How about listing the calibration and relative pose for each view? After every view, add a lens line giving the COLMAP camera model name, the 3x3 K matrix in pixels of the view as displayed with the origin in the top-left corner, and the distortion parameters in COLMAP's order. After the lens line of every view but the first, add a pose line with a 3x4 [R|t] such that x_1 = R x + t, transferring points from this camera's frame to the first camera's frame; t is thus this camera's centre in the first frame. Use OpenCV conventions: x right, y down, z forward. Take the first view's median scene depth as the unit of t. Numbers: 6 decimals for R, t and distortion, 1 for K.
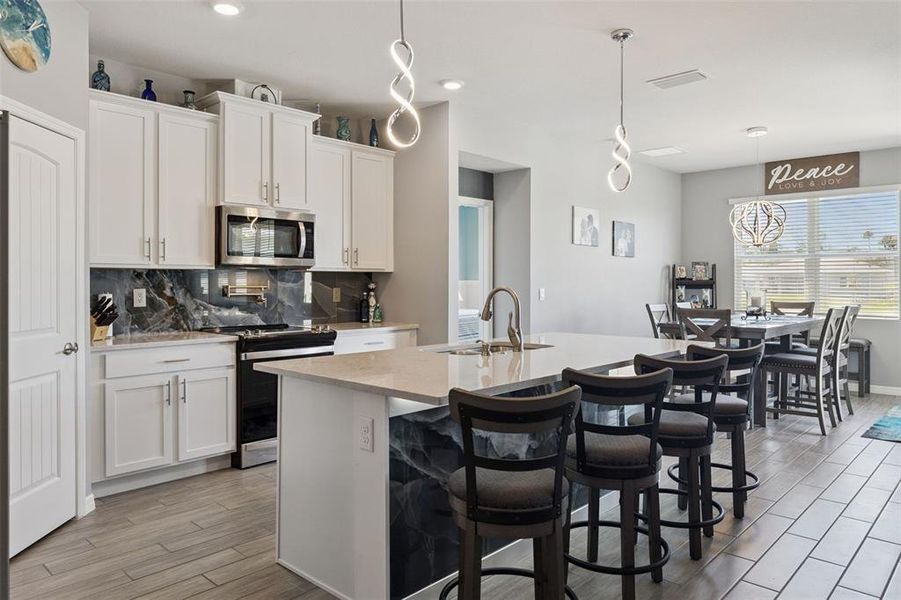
lens RADIAL K [[609.6, 0, 453.8], [0, 609.6, 282.5], [0, 0, 1]] dist [0.000453, -0.004951]
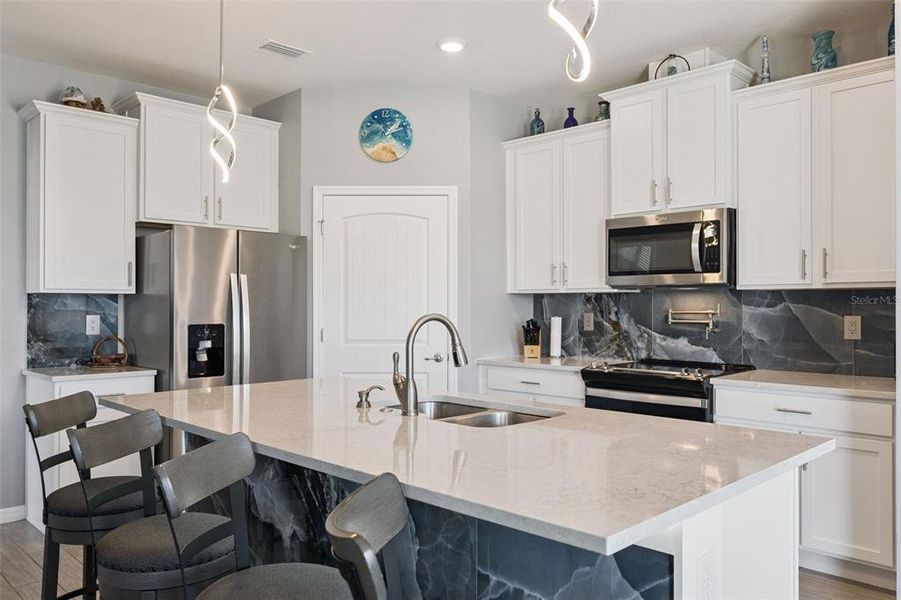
lens RADIAL K [[686.7, 0, 452.3], [0, 686.7, 299.0], [0, 0, 1]] dist [-0.000120, -0.002689]
pose [[-0.037565, -0.009064, -0.999253, 0.554785], [0.000804, 0.999958, -0.009101, -0.001914], [0.999294, -0.001145, -0.037556, 0.718351]]
